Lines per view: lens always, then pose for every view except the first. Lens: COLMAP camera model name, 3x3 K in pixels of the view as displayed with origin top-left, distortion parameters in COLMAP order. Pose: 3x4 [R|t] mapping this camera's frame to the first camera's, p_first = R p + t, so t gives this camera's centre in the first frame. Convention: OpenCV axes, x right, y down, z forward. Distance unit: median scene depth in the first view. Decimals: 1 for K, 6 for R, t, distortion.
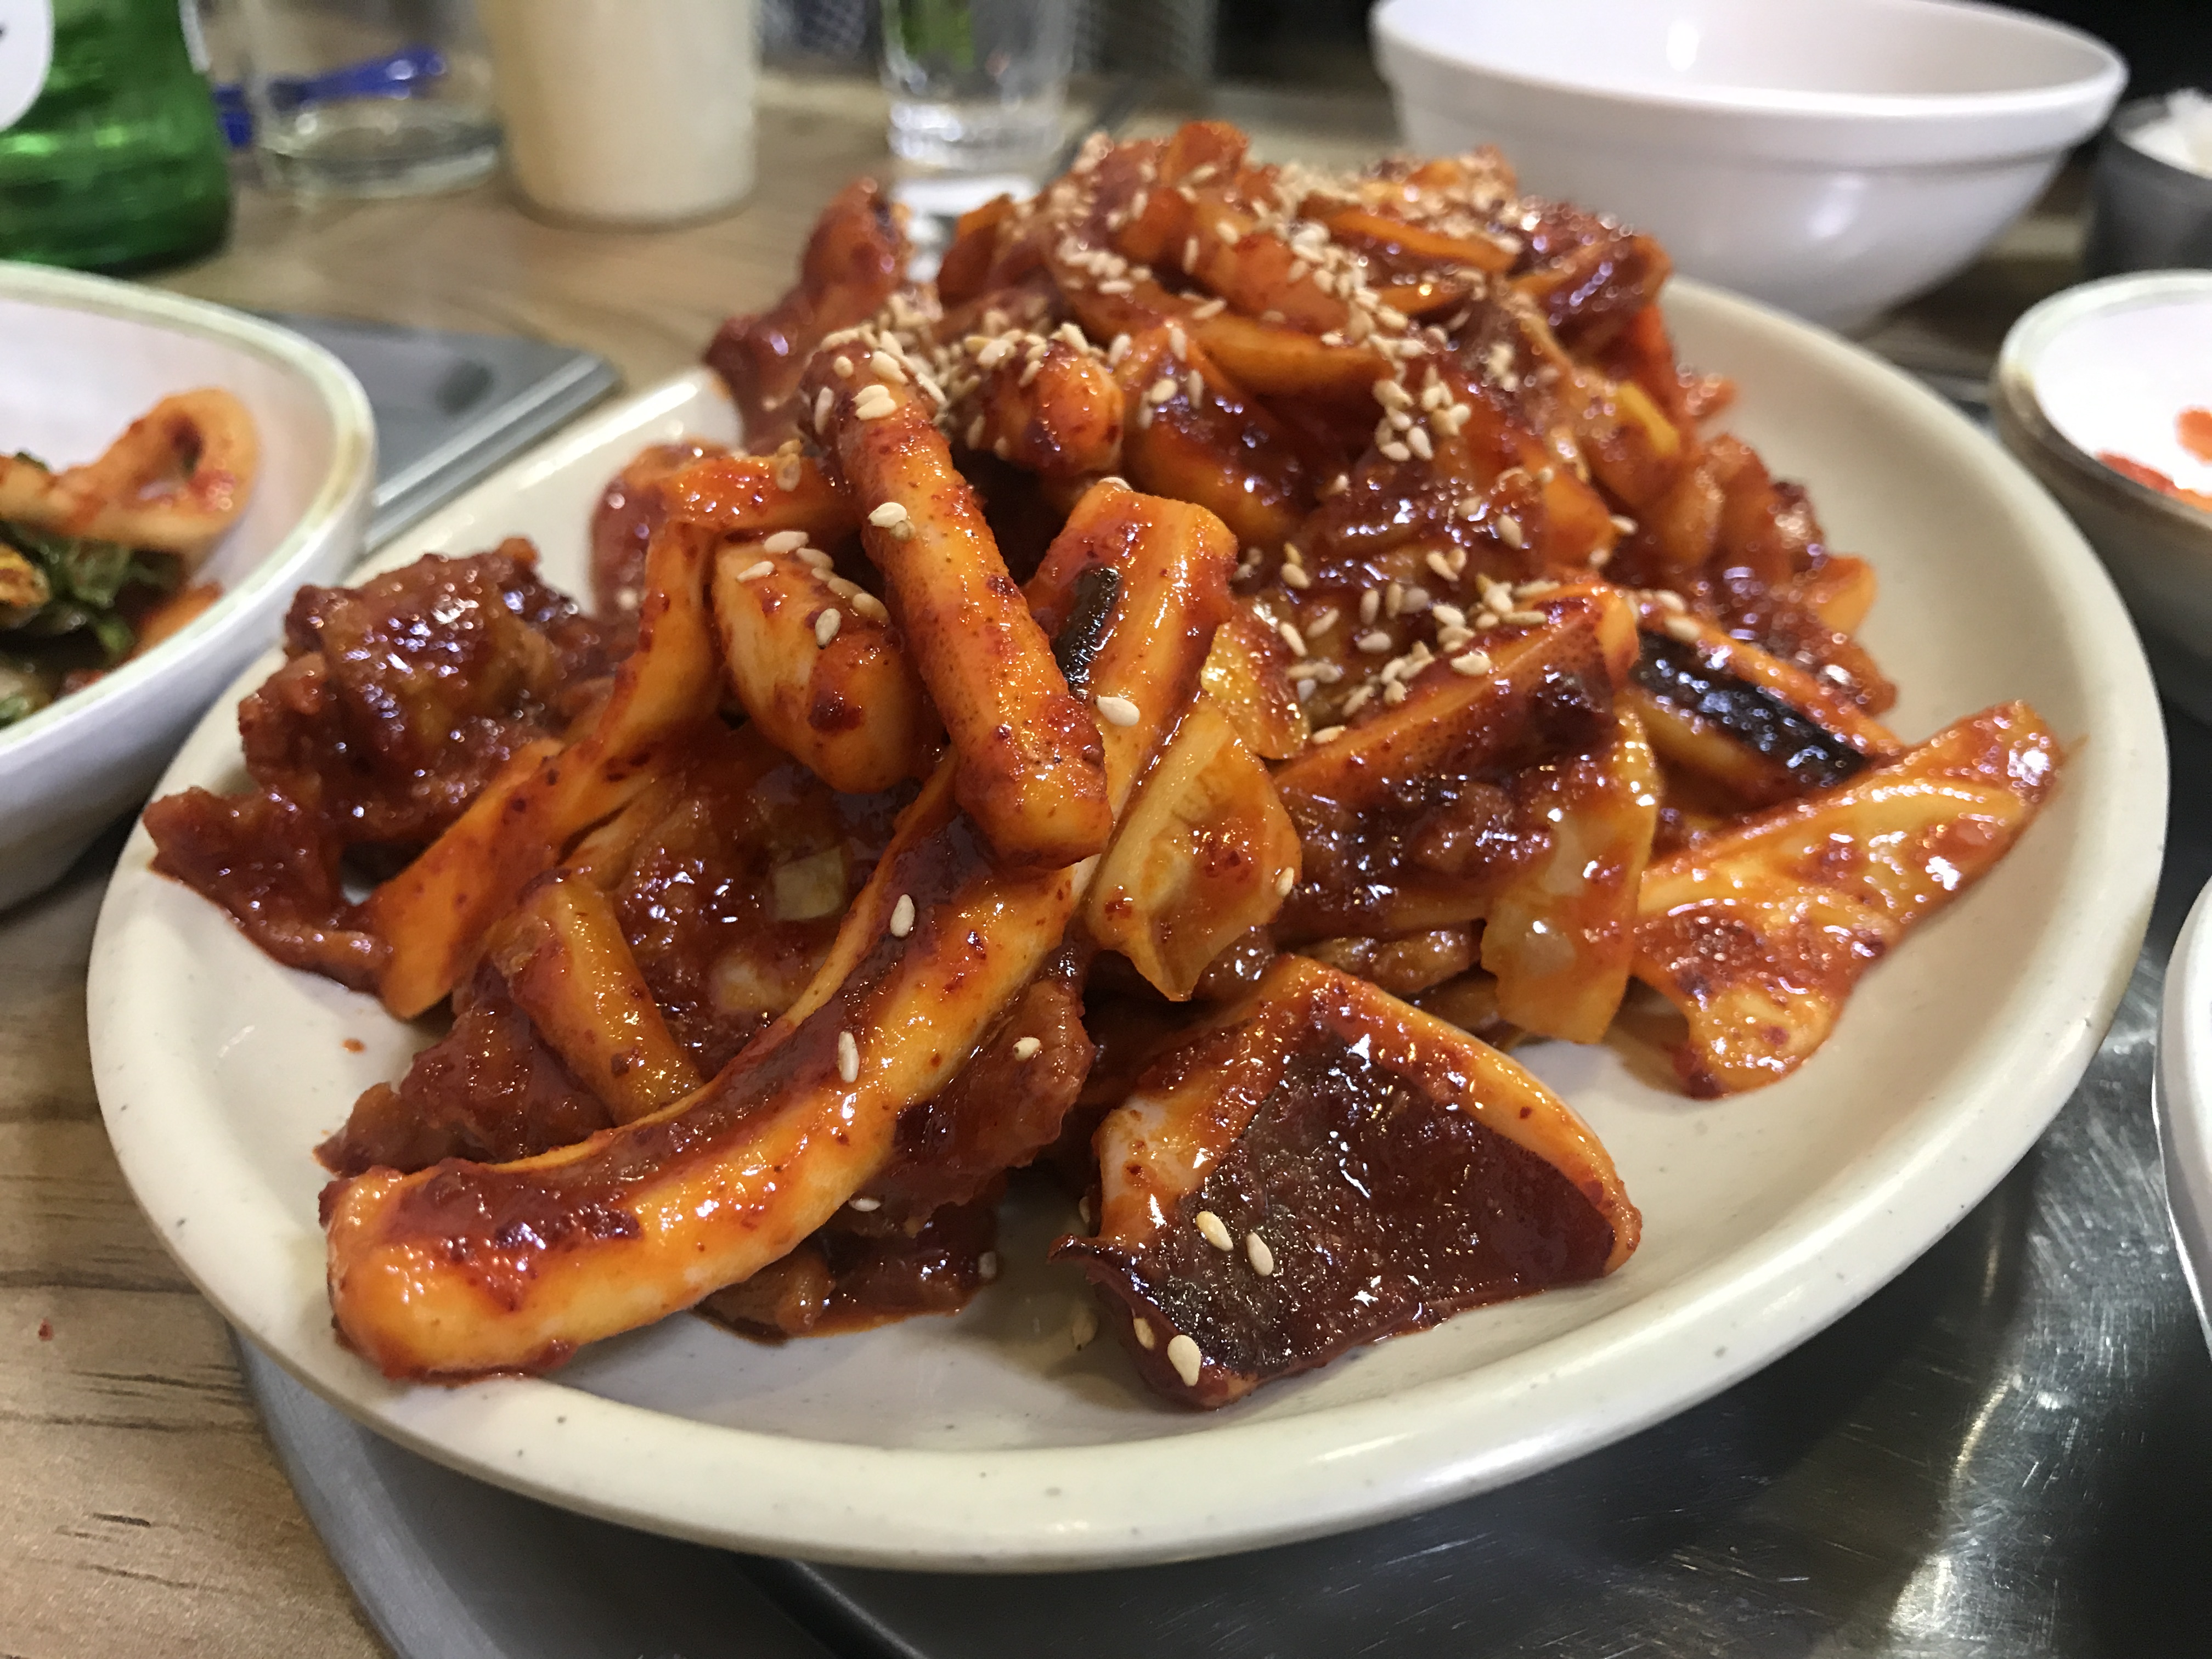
lens RADIAL K [[1814.5, 0, 1106.0], [0, 1814.5, 829.5], [0, 0, 1]] dist [0.054722, -0.050591]
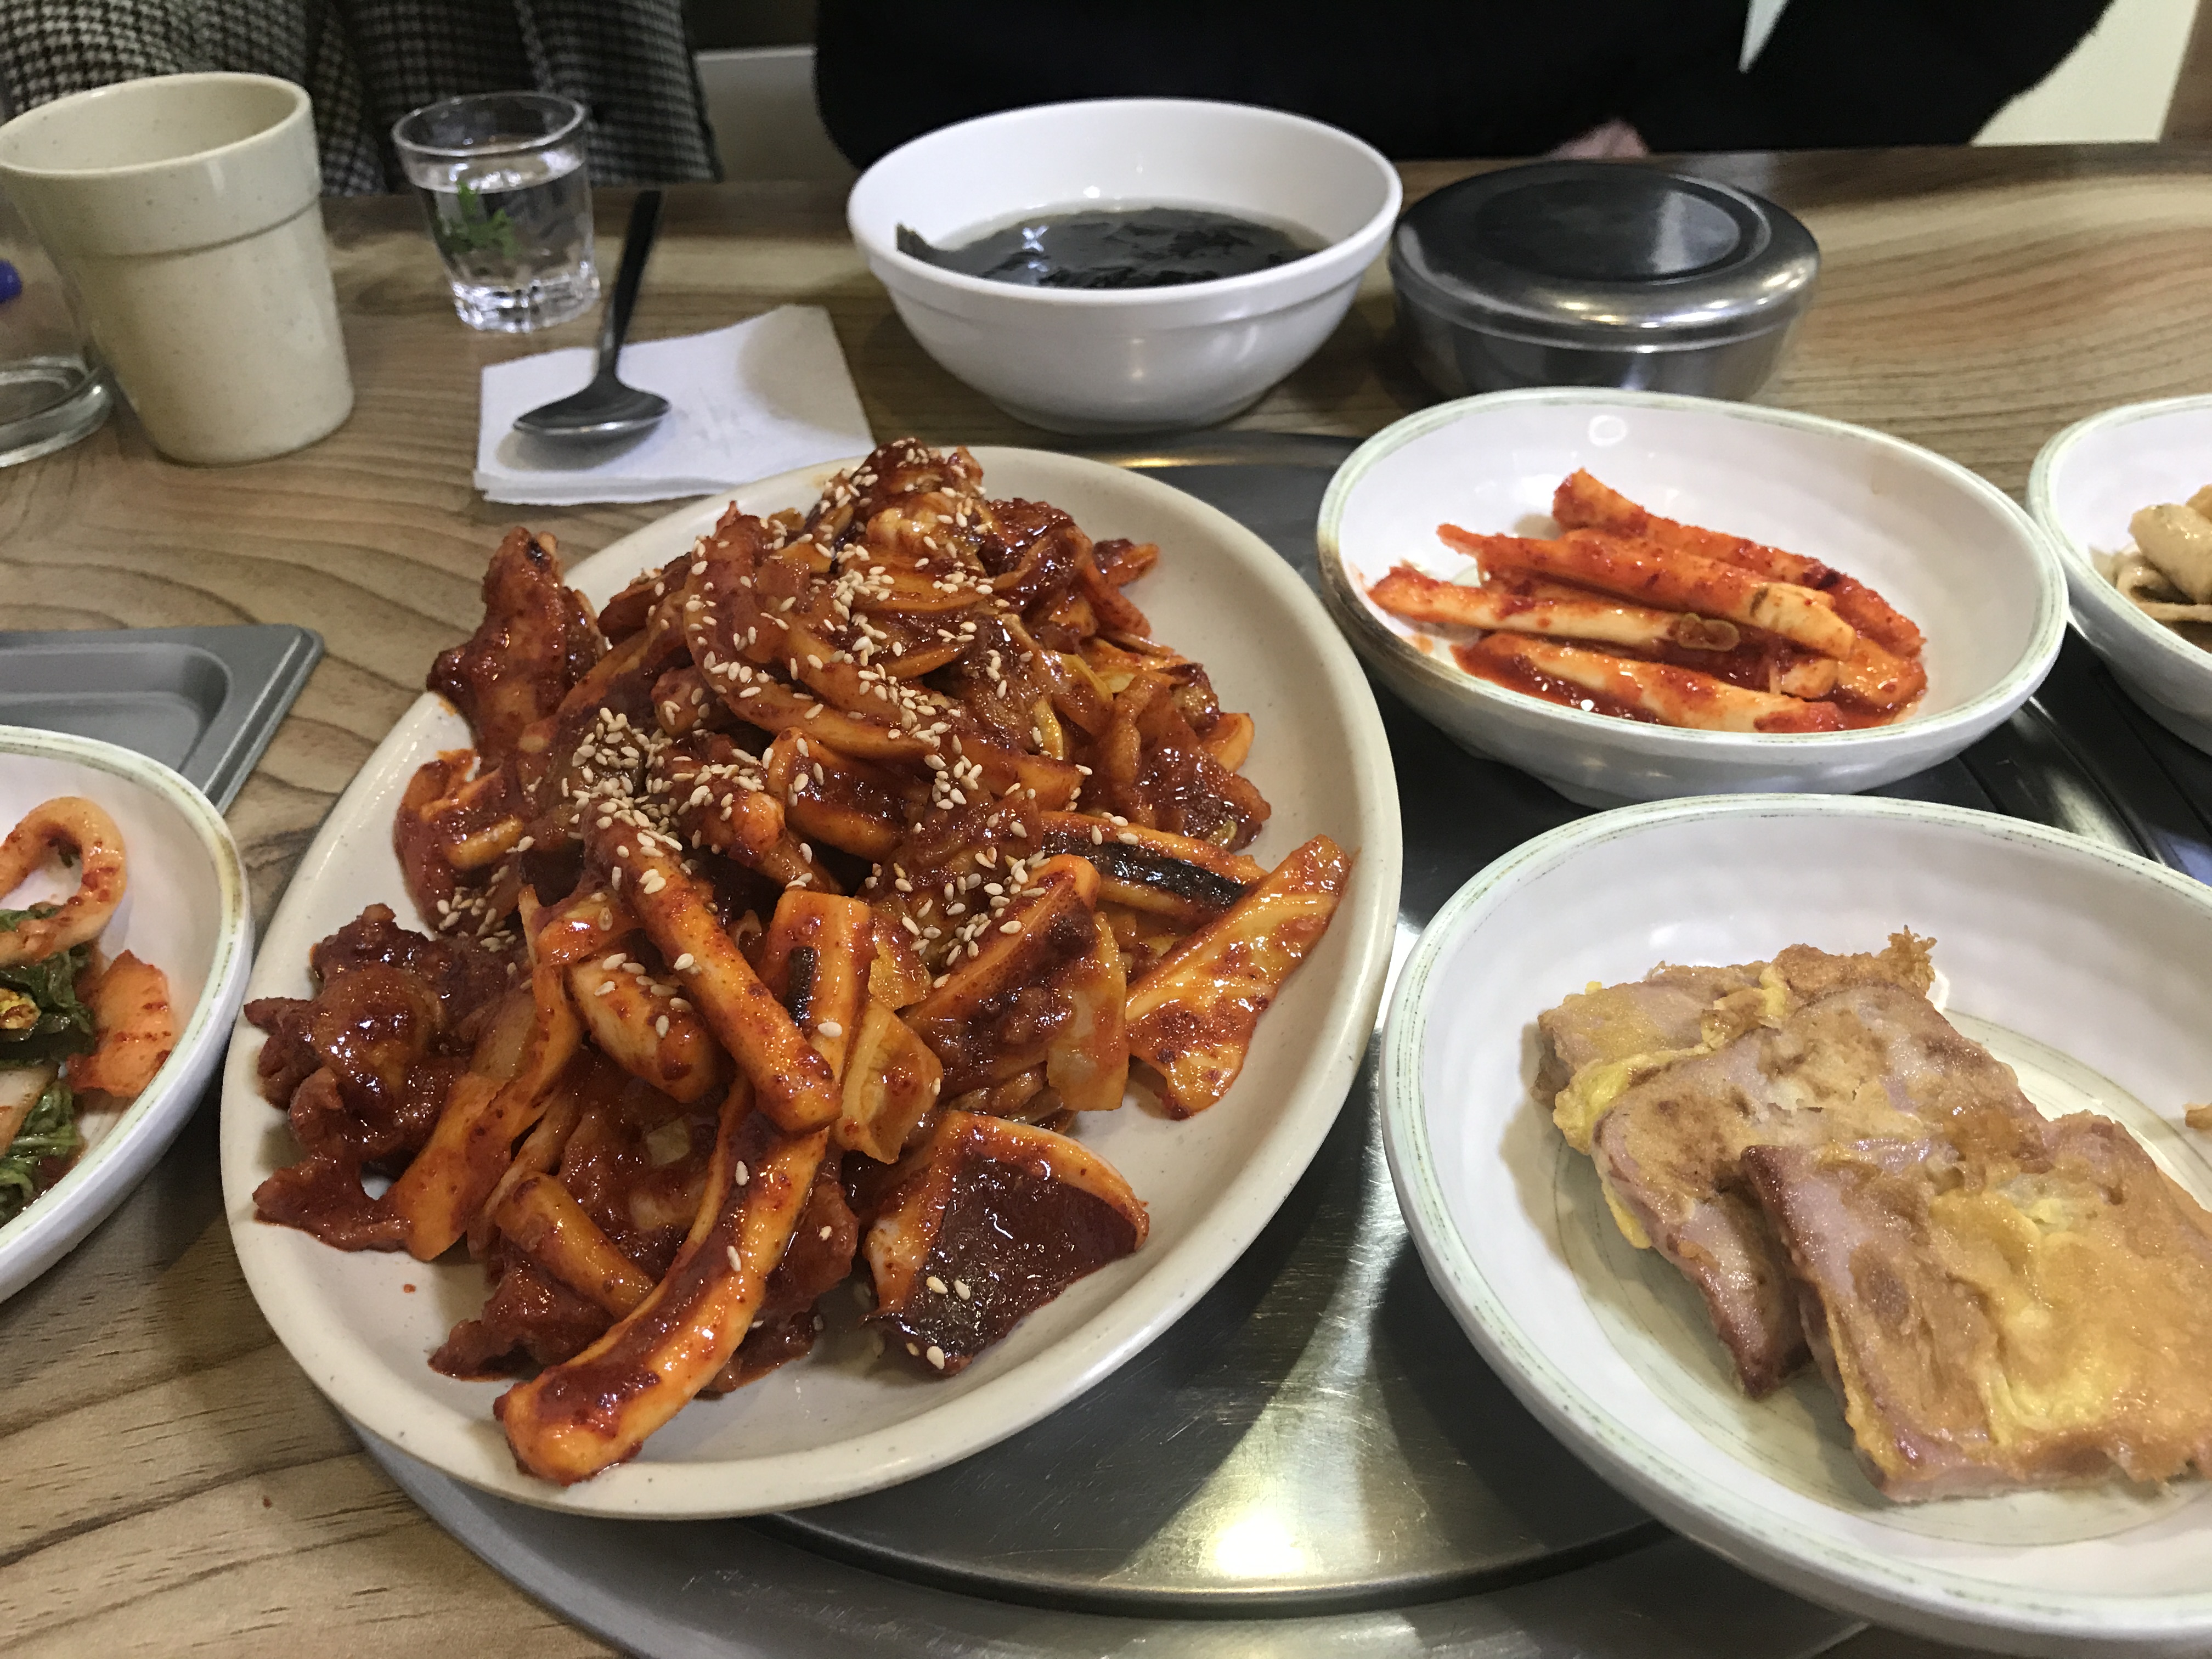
lens RADIAL K [[1814.5, 0, 1106.0], [0, 1814.5, 829.5], [0, 0, 1]] dist [0.054722, -0.050591]
pose [[0.959570, -0.214159, 0.182653, -0.015107], [0.192630, 0.972805, 0.128620, -0.395423], [-0.205231, -0.088236, 0.974728, -0.750761]]
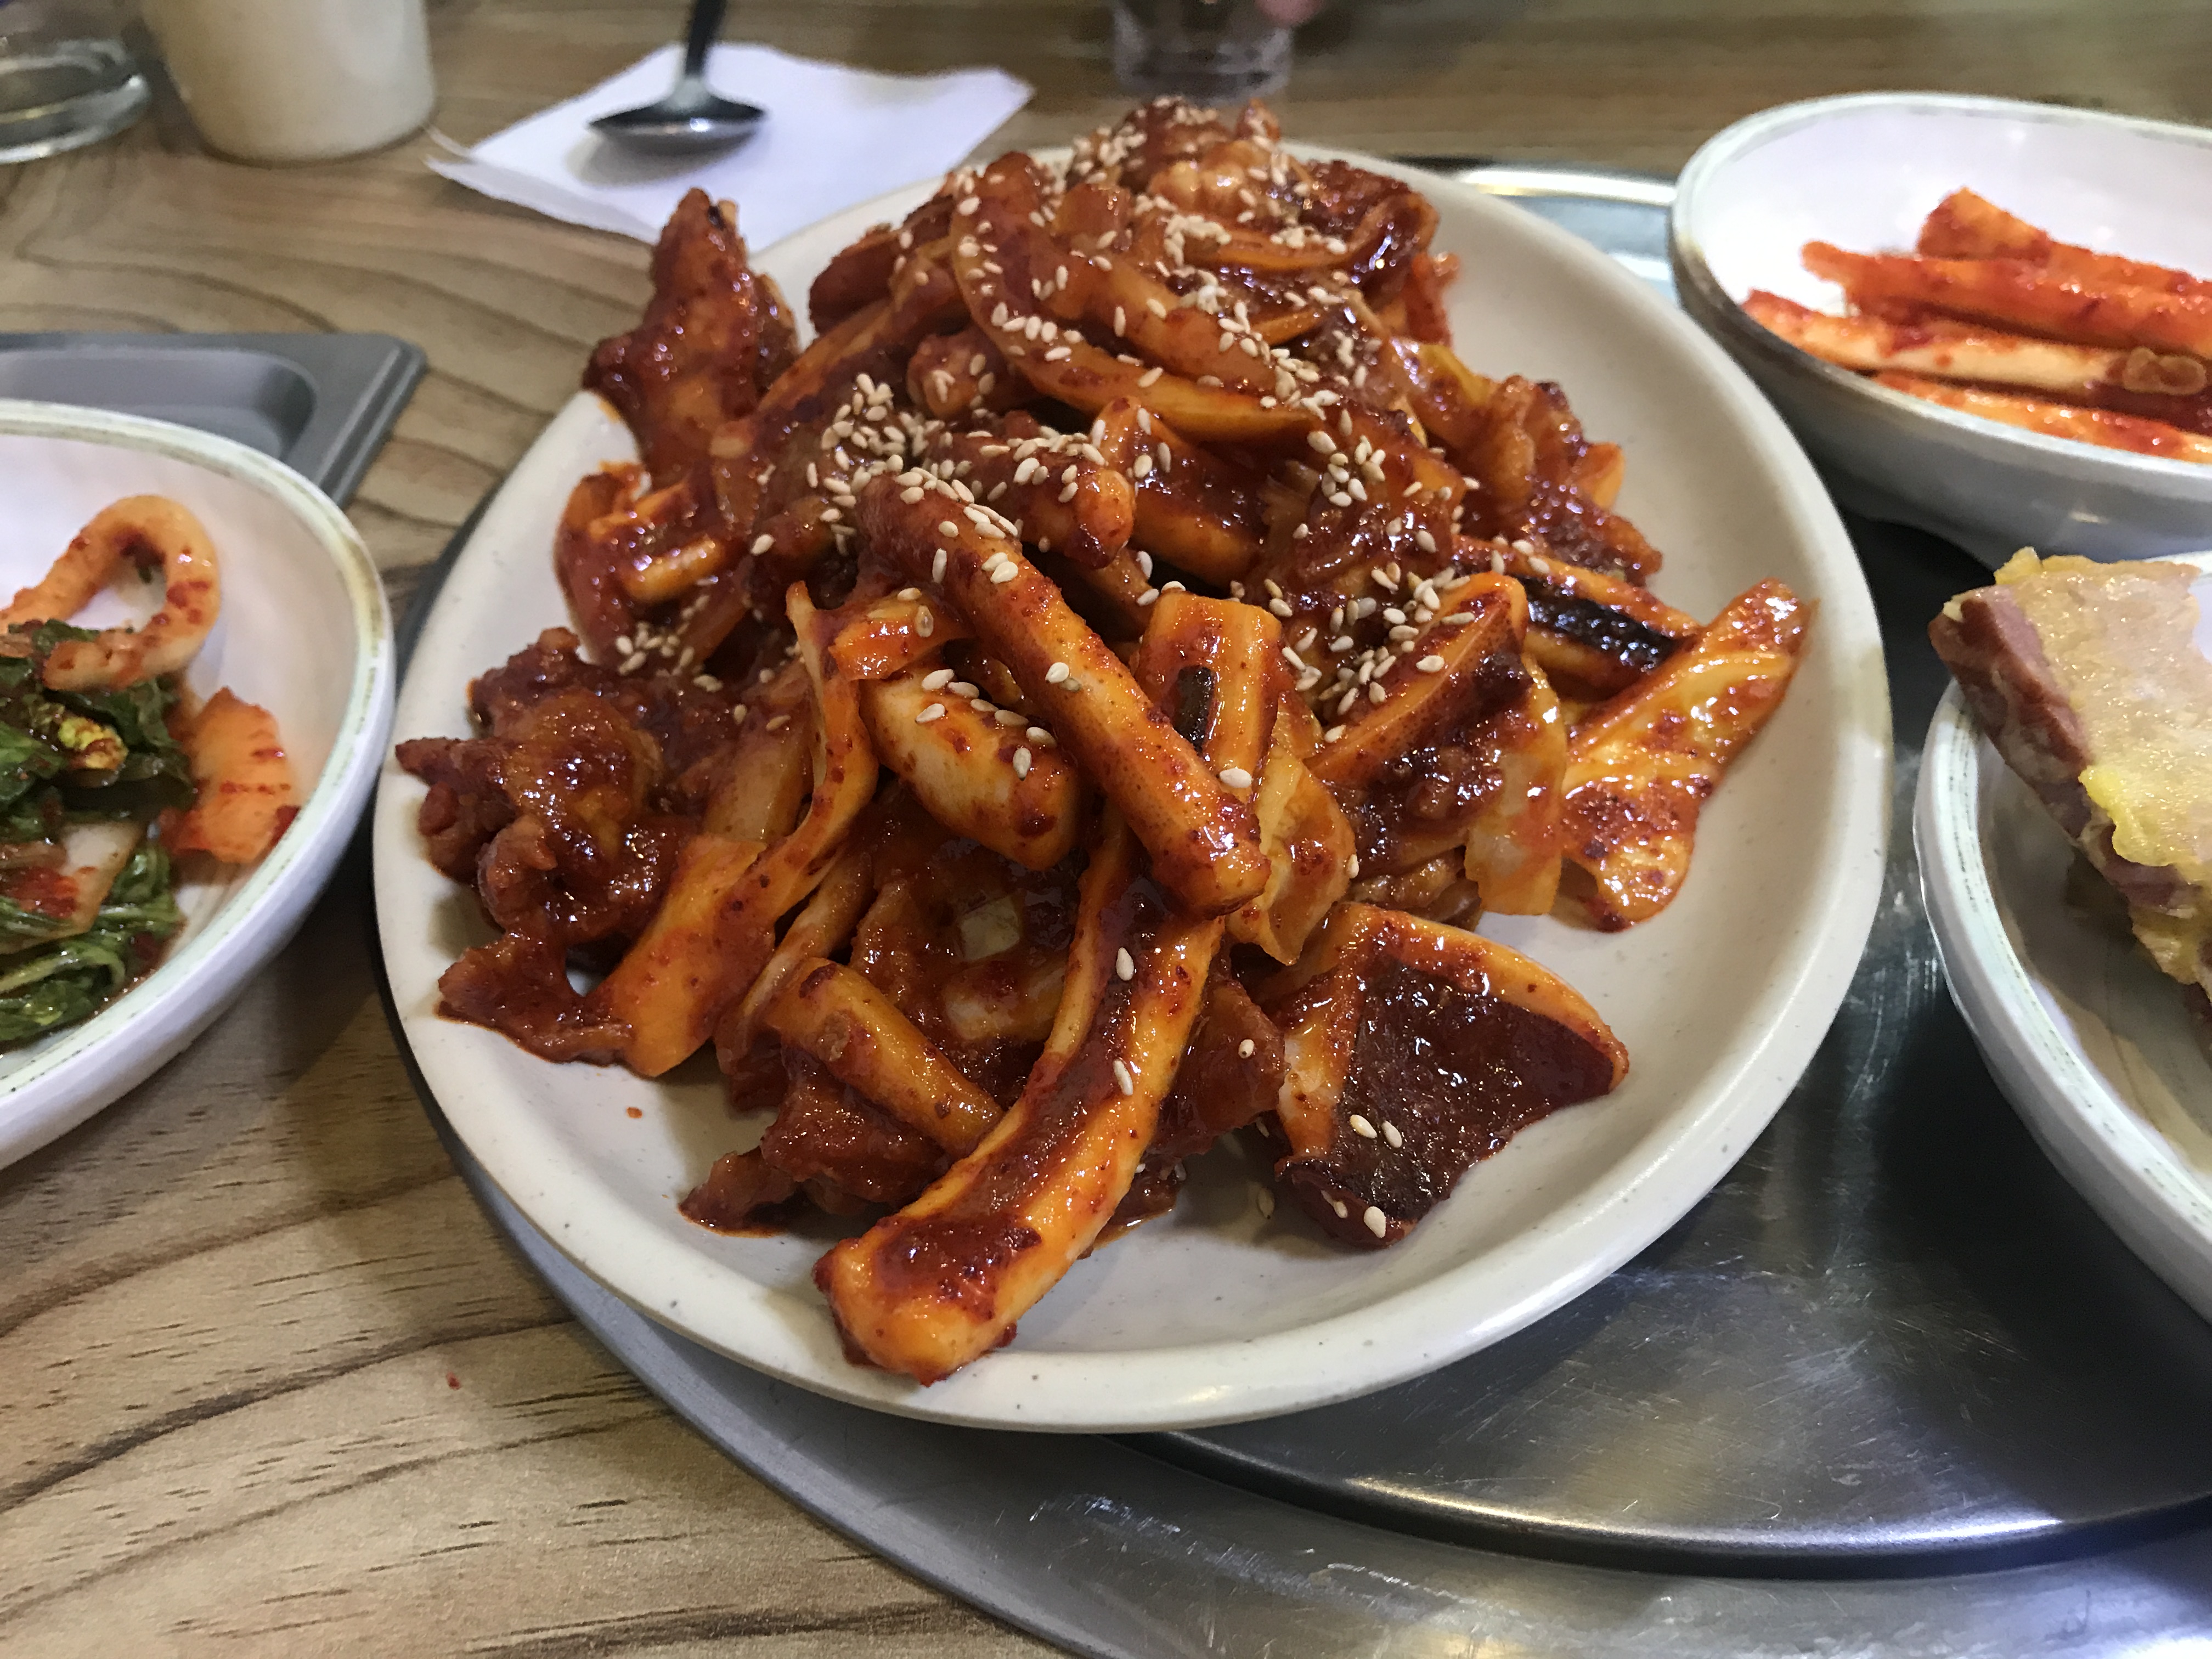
lens RADIAL K [[1816.3, 0, 1068.0], [0, 1816.3, 837.0], [0, 0, 1]] dist [0.045789, -0.046434]
pose [[0.965787, -0.195442, 0.170466, -0.309599], [0.163064, 0.968760, 0.186852, -0.260063], [-0.201659, -0.152663, 0.967485, -0.259241]]
